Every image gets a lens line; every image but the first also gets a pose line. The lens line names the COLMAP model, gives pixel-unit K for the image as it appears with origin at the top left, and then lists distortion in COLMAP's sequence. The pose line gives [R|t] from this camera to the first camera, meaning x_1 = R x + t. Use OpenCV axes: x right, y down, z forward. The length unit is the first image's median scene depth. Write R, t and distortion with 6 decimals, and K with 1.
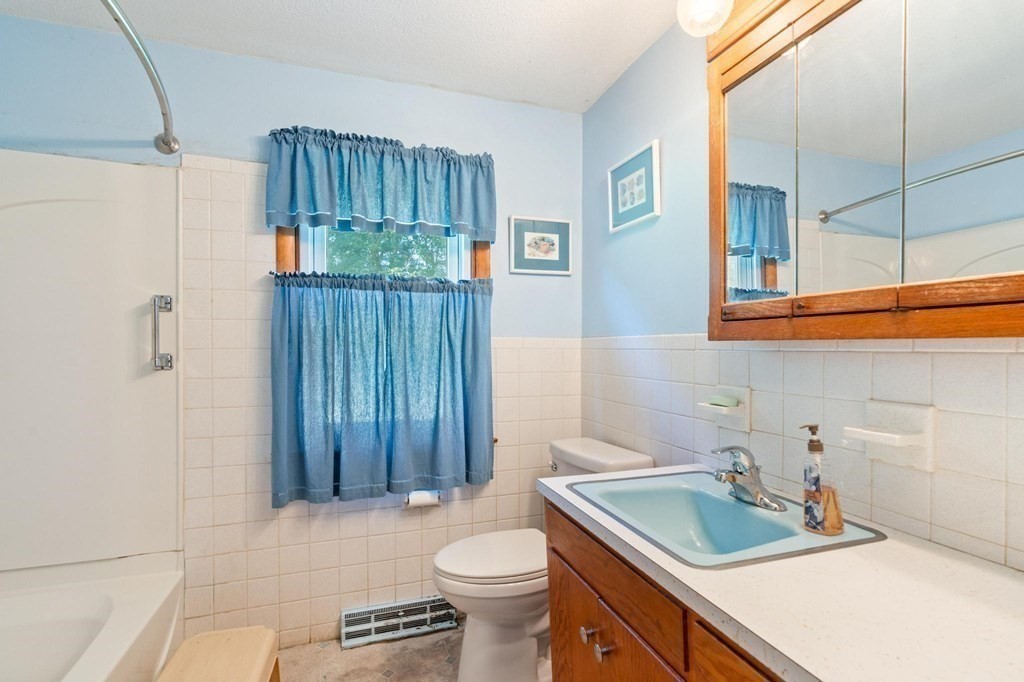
lens RADIAL K [[466.7, 0, 513.9], [0, 466.7, 351.8], [0, 0, 1]] dist [-0.009566, 0.003323]
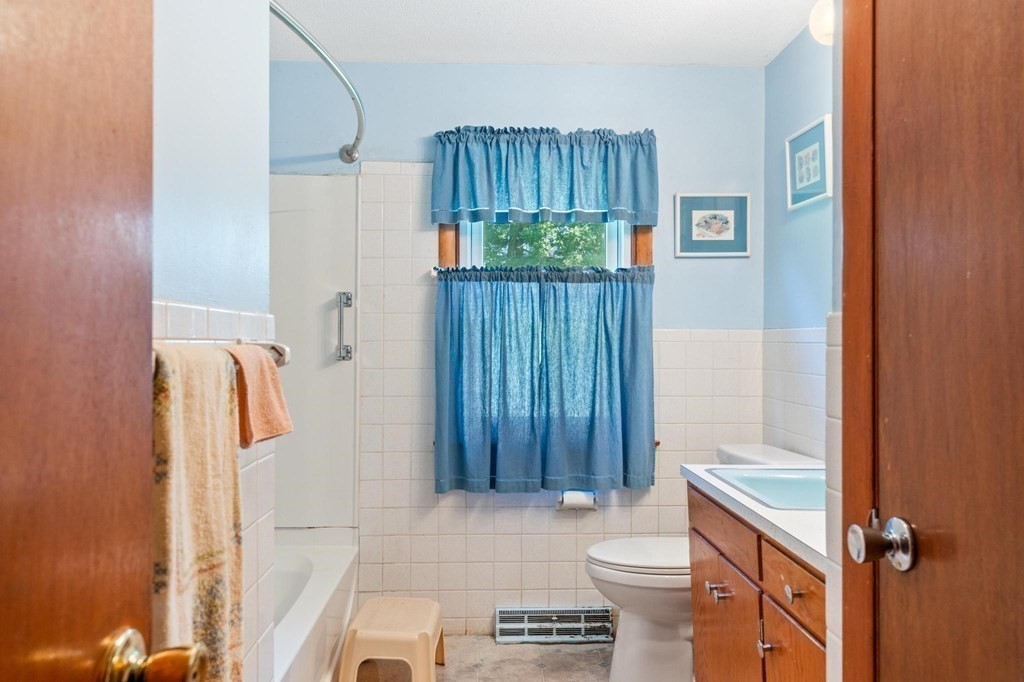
lens RADIAL K [[764.7, 0, 511.3], [0, 764.7, 342.6], [0, 0, 1]] dist [-0.001314, -0.000062]
pose [[0.956266, 0.003365, -0.292480, 0.137272], [-0.005818, 0.999955, -0.007516, 0.008244], [0.292441, 0.008889, 0.956242, -0.562684]]
